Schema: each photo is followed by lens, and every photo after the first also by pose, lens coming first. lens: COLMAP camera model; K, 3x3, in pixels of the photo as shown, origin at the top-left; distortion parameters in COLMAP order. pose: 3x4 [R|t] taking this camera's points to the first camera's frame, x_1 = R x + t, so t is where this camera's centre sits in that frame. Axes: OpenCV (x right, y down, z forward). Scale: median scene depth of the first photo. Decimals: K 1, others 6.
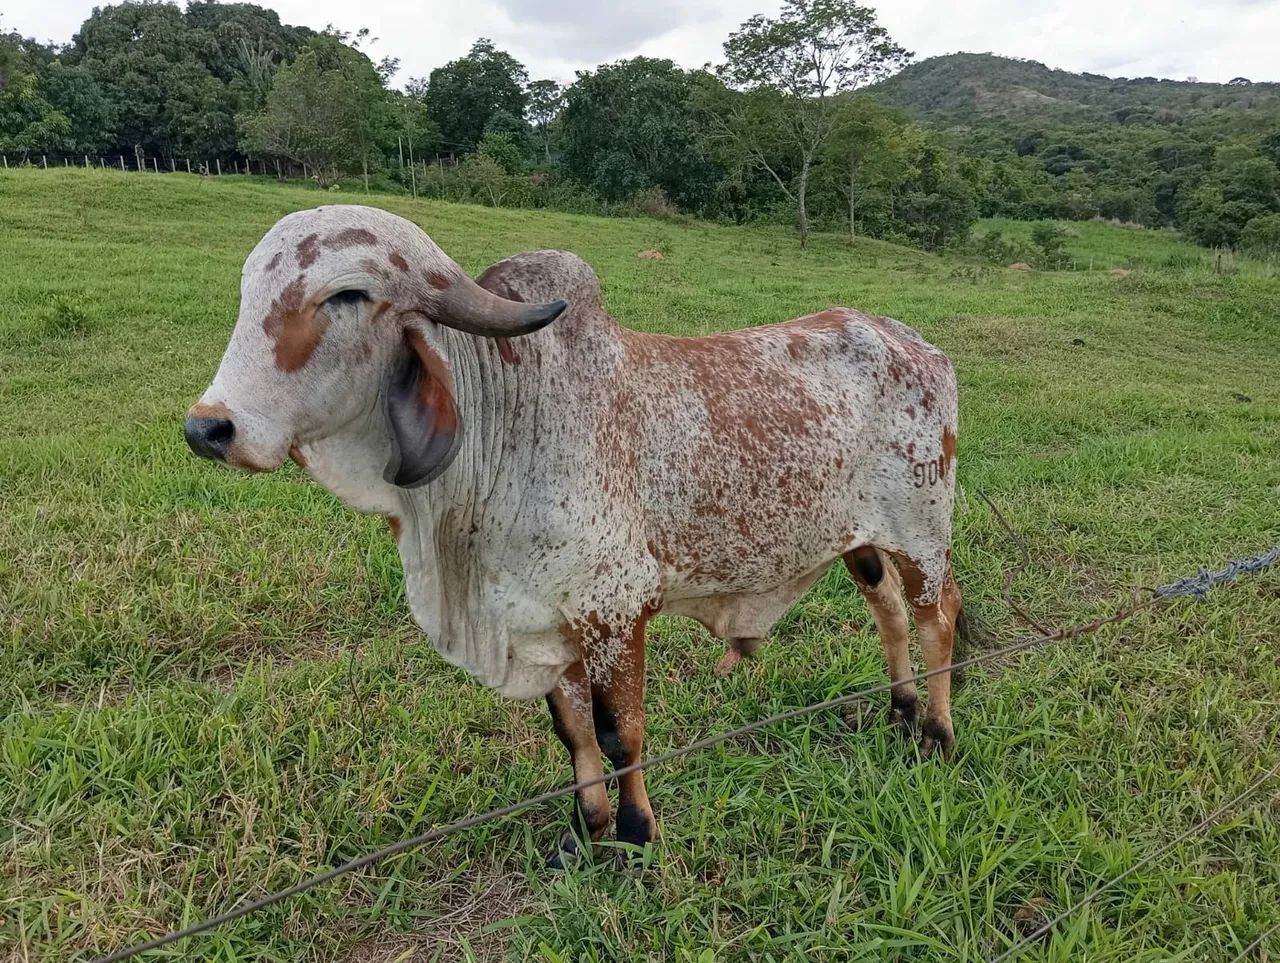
lens RADIAL K [[1041.4, 0, 640.0], [0, 1041.4, 481.5], [0, 0, 1]] dist [0.092428, -0.164431]
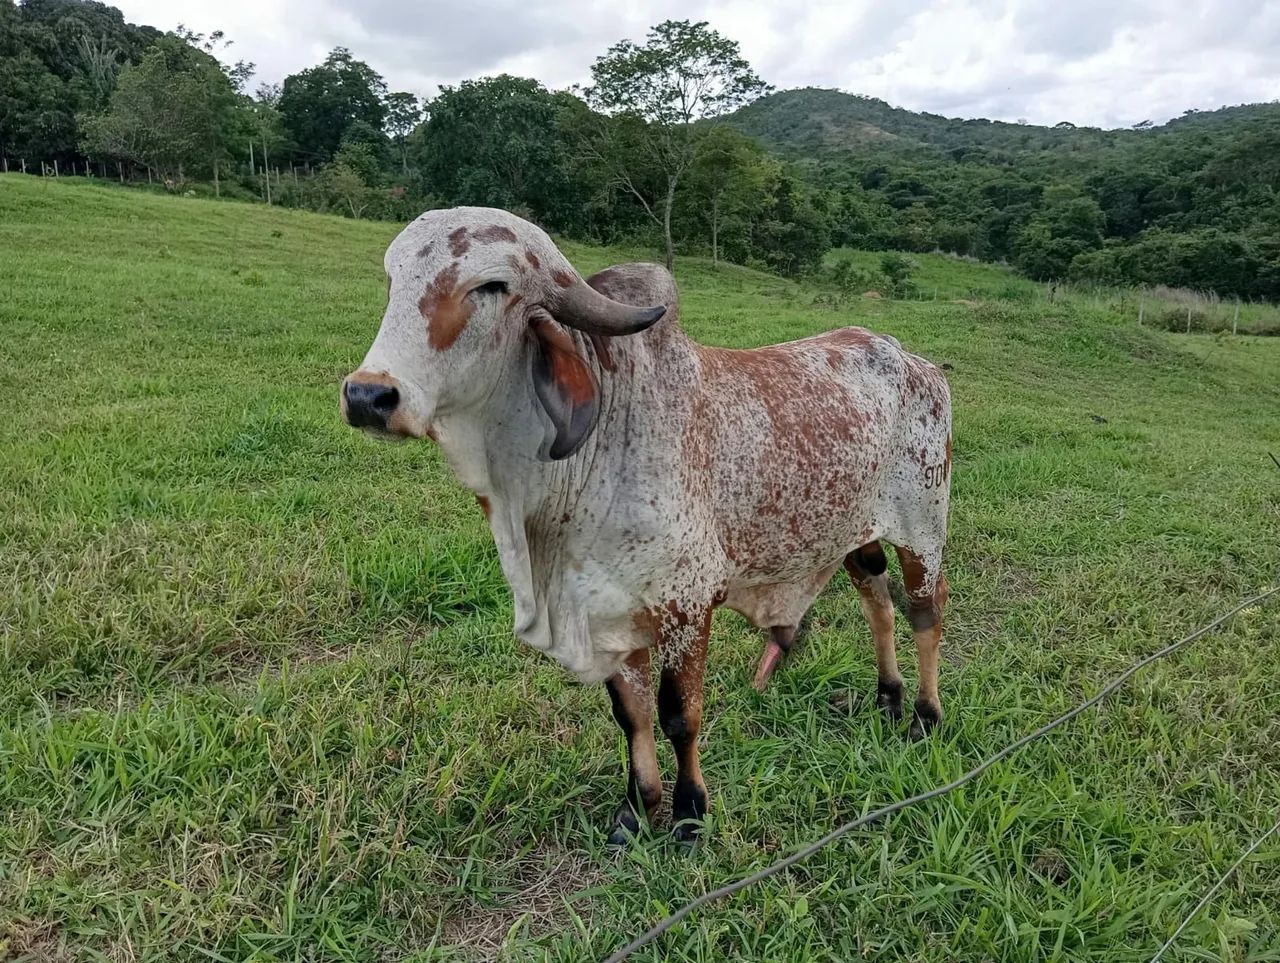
lens RADIAL K [[1034.1, 0, 638.9], [0, 1034.1, 496.5], [0, 0, 1]] dist [0.082430, -0.144720]
pose [[0.991373, 0.000422, 0.131073, -0.107101], [-0.000091, 0.999997, -0.002529, 0.008835], [-0.131074, 0.002496, 0.991369, -0.031896]]
